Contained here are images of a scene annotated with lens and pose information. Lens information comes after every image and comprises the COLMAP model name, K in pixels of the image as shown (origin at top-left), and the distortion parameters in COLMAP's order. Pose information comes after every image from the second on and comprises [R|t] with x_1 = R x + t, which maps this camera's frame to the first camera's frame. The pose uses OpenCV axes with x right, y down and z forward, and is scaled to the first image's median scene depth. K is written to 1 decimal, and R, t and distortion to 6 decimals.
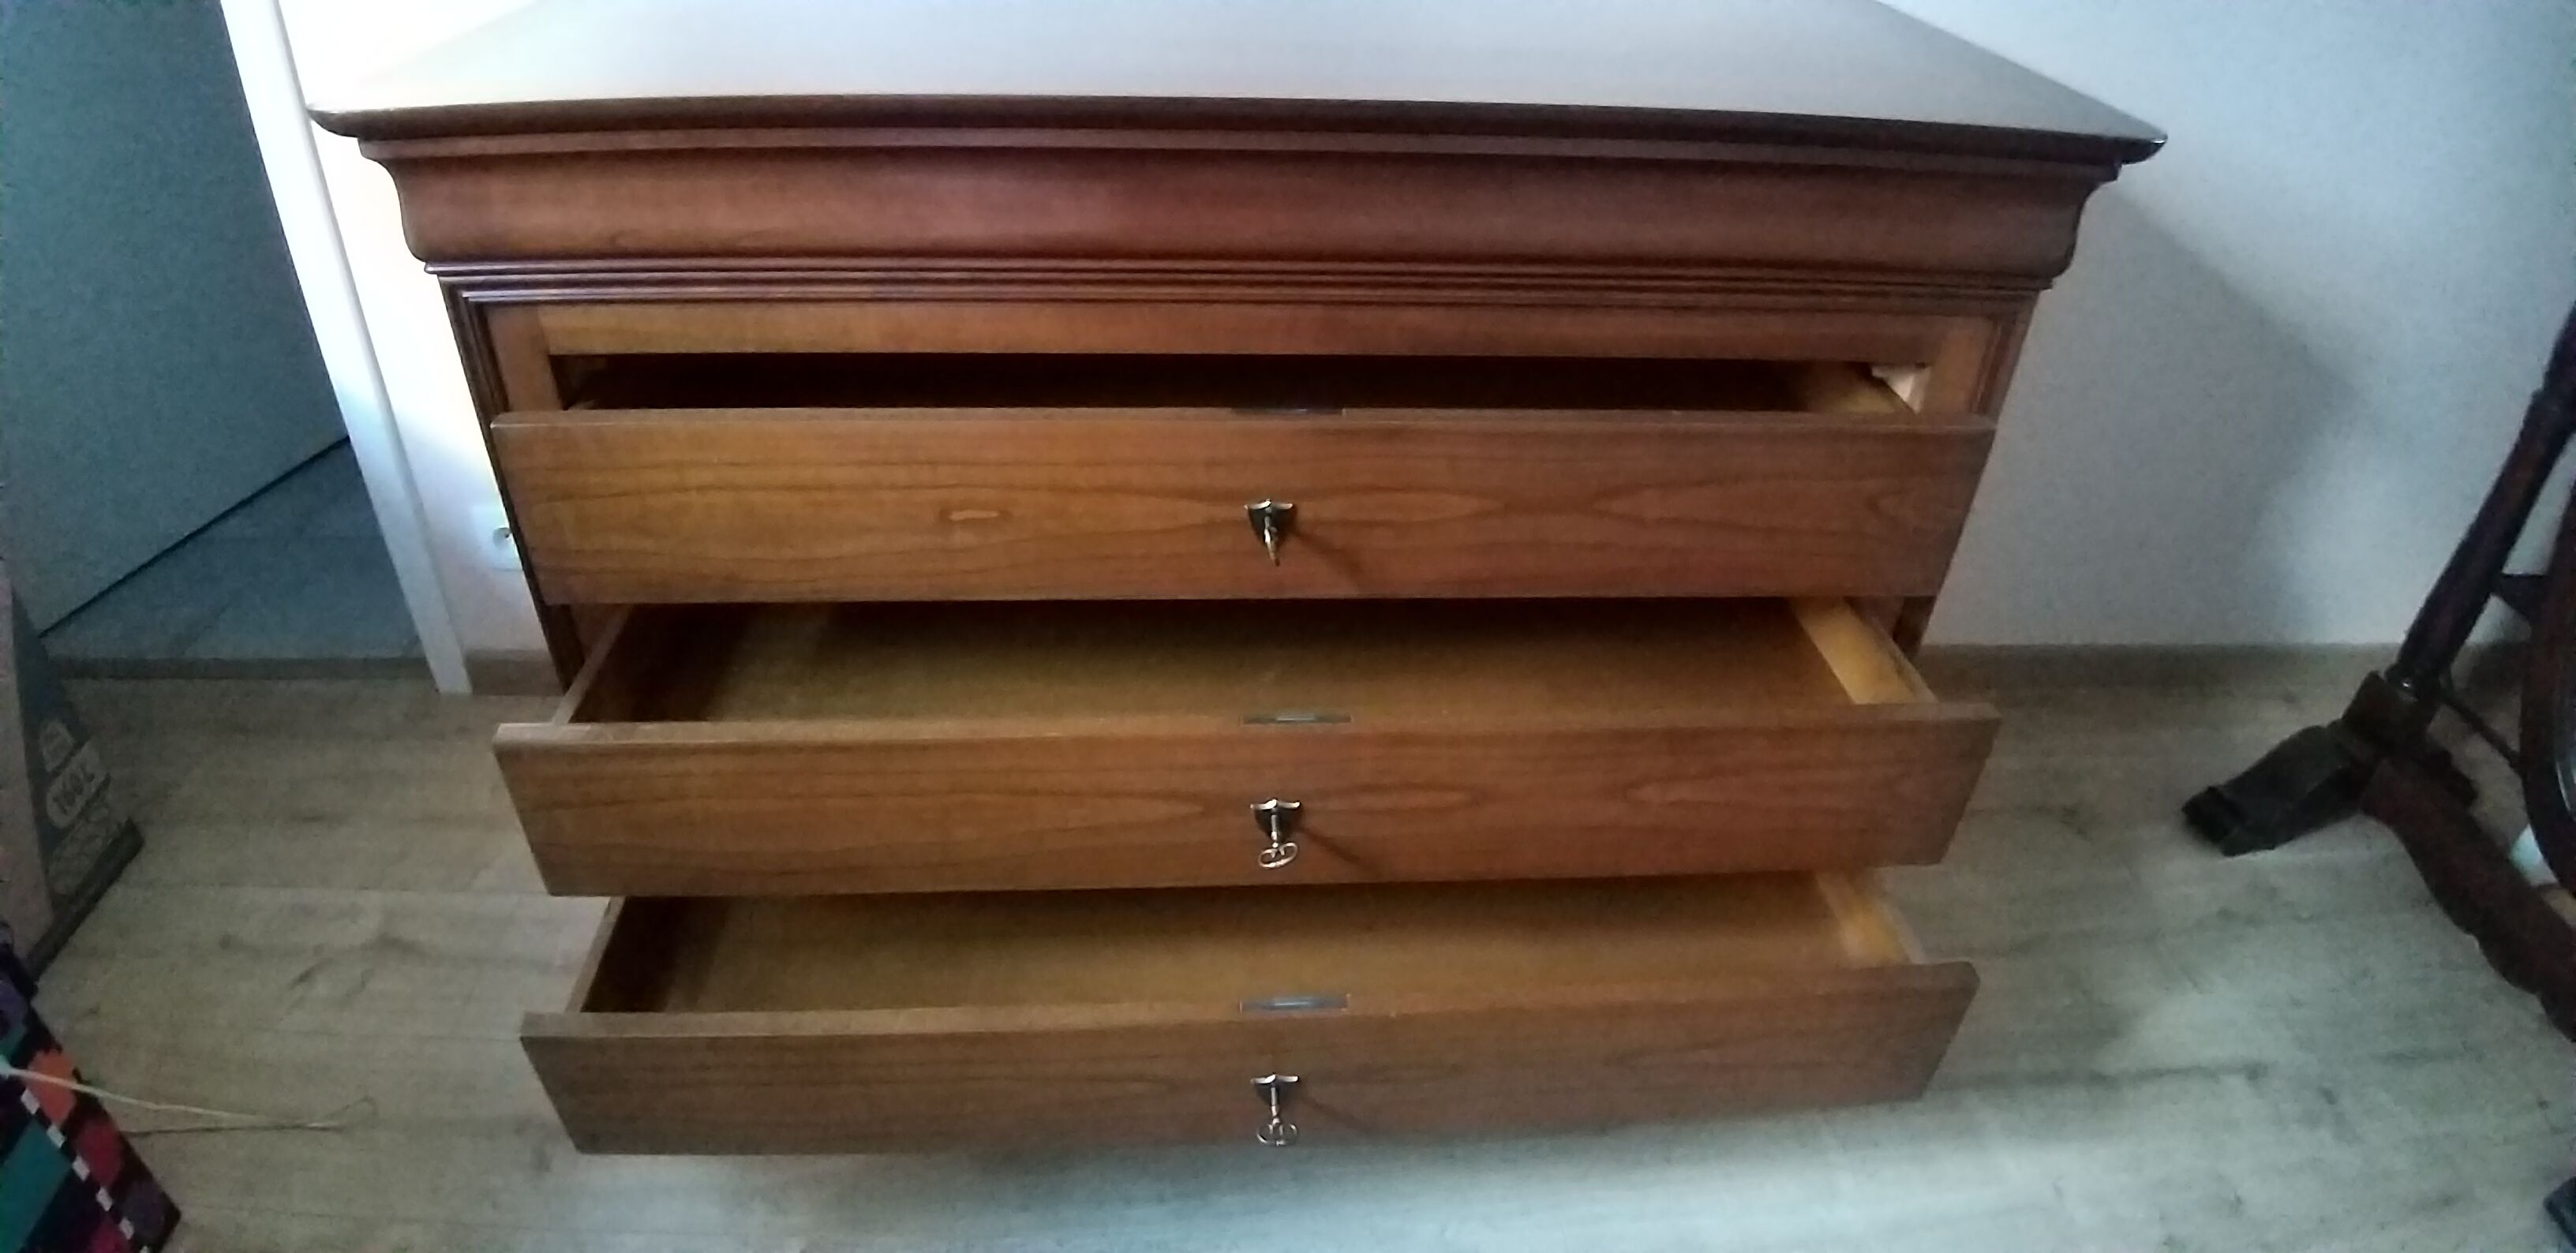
lens RADIAL K [[1332.2, 0, 1288.0], [0, 1332.2, 626.5], [0, 0, 1]] dist [-0.099170, 0.000341]
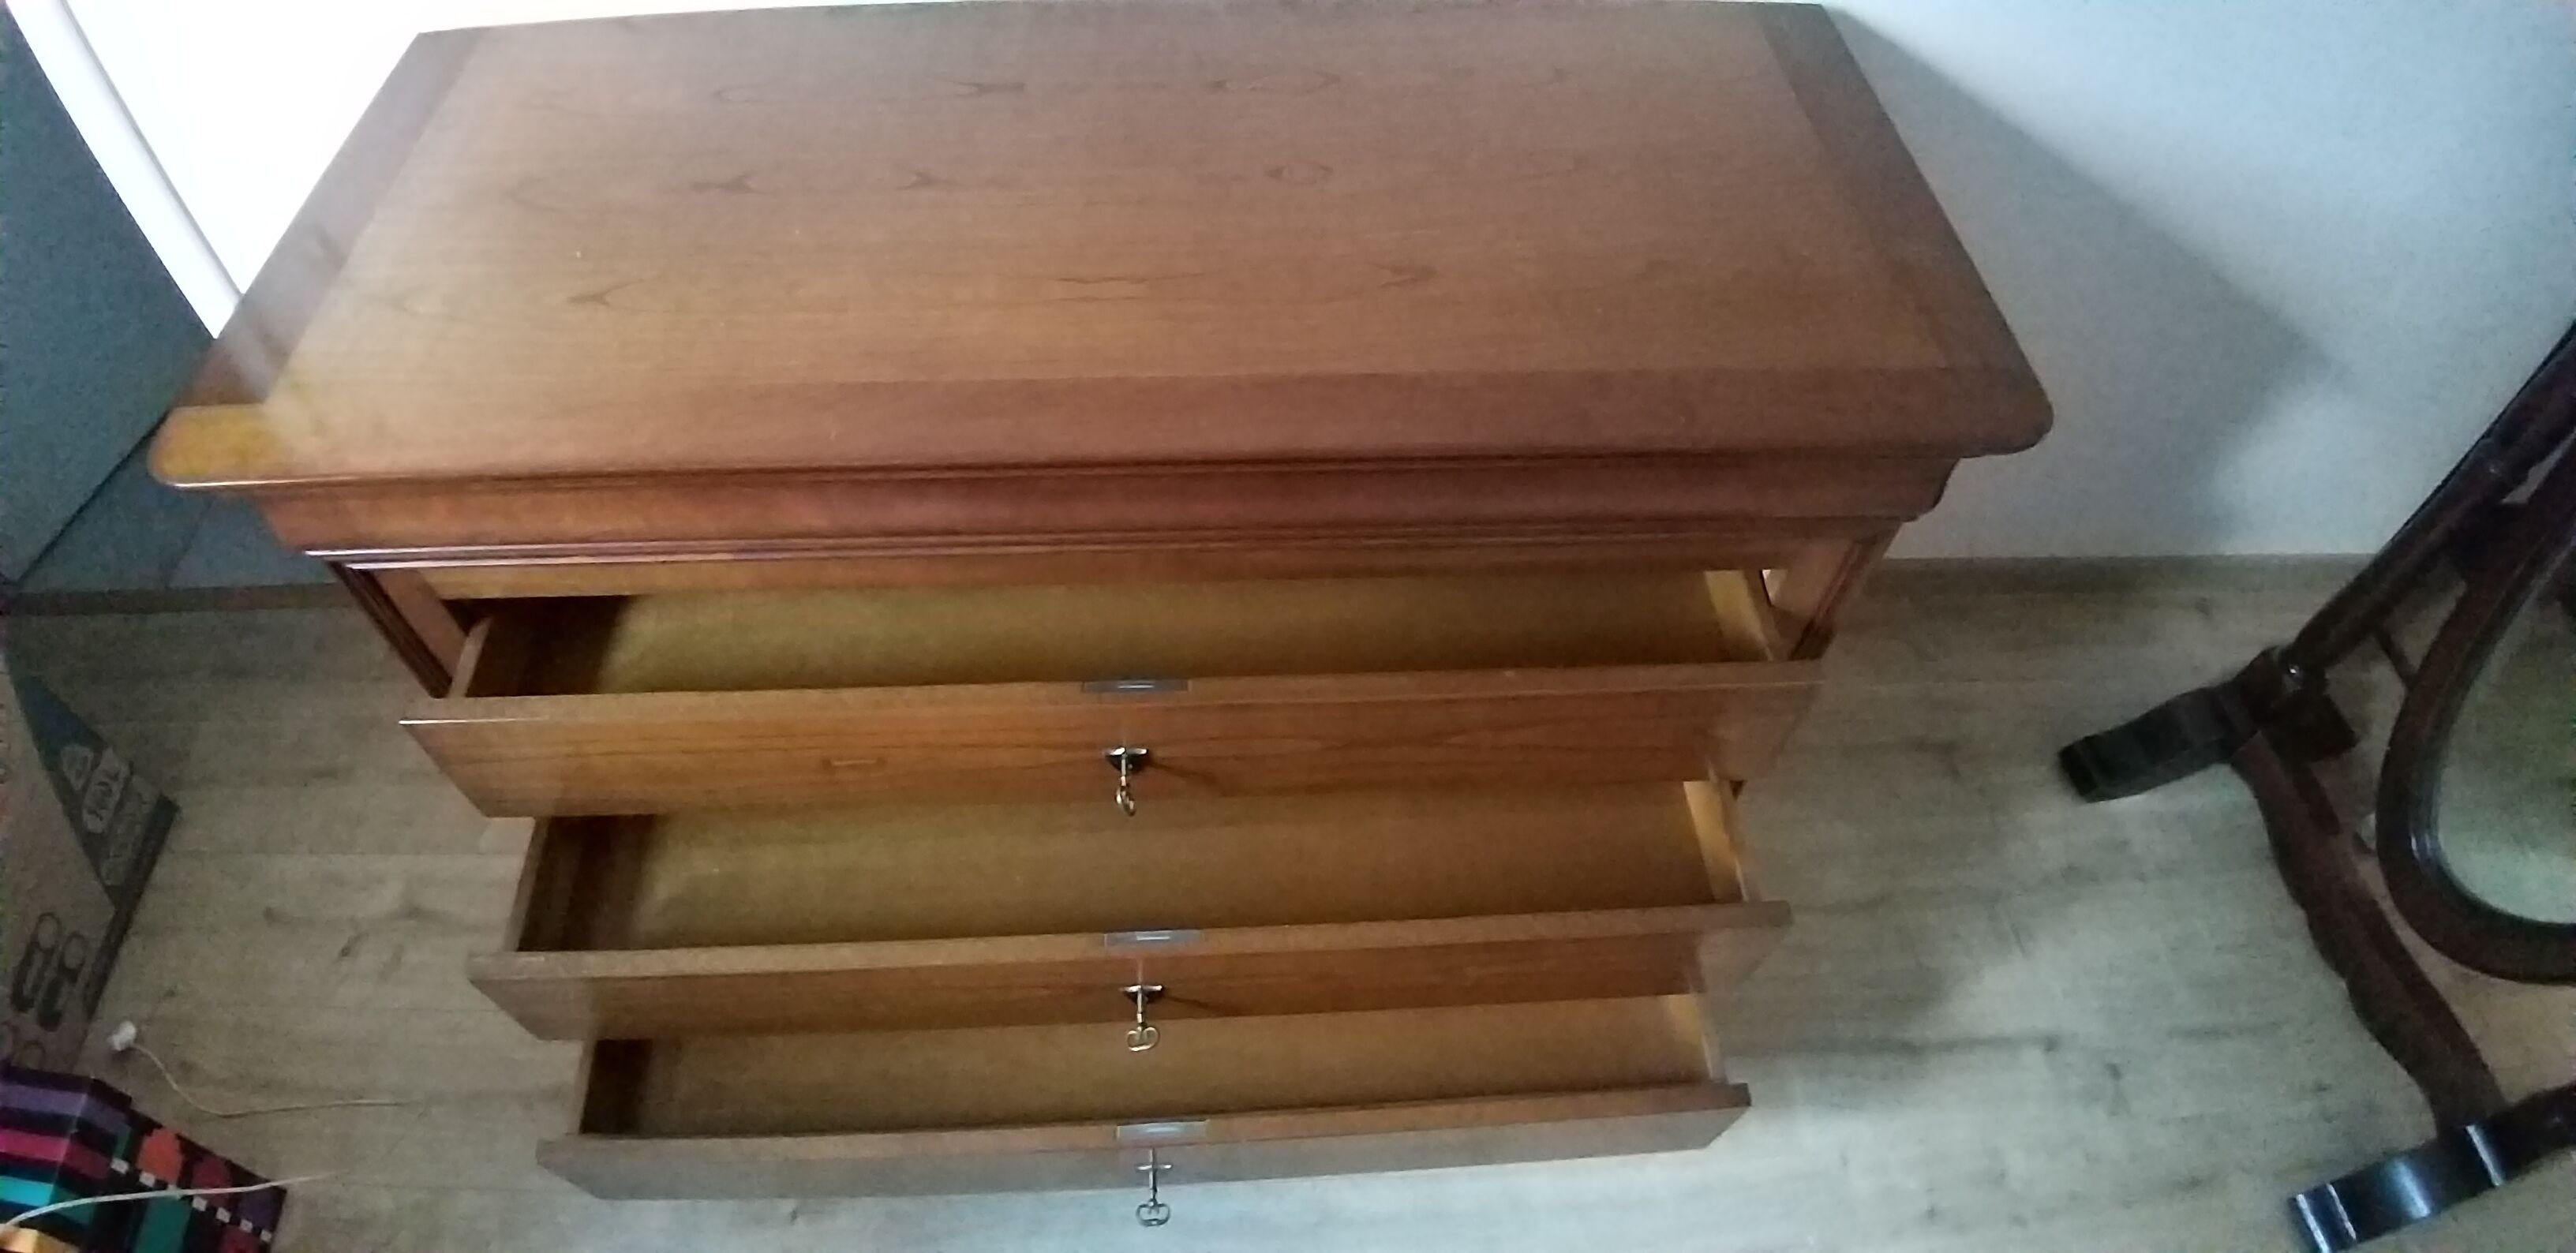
lens RADIAL K [[1332.2, 0, 1288.0], [0, 1332.2, 626.5], [0, 0, 1]] dist [-0.099170, 0.000341]
pose [[0.999931, 0.003069, -0.011304, 0.094129], [0.000759, 0.946070, 0.323962, -0.387313], [0.011689, -0.323948, 0.946003, 0.012370]]
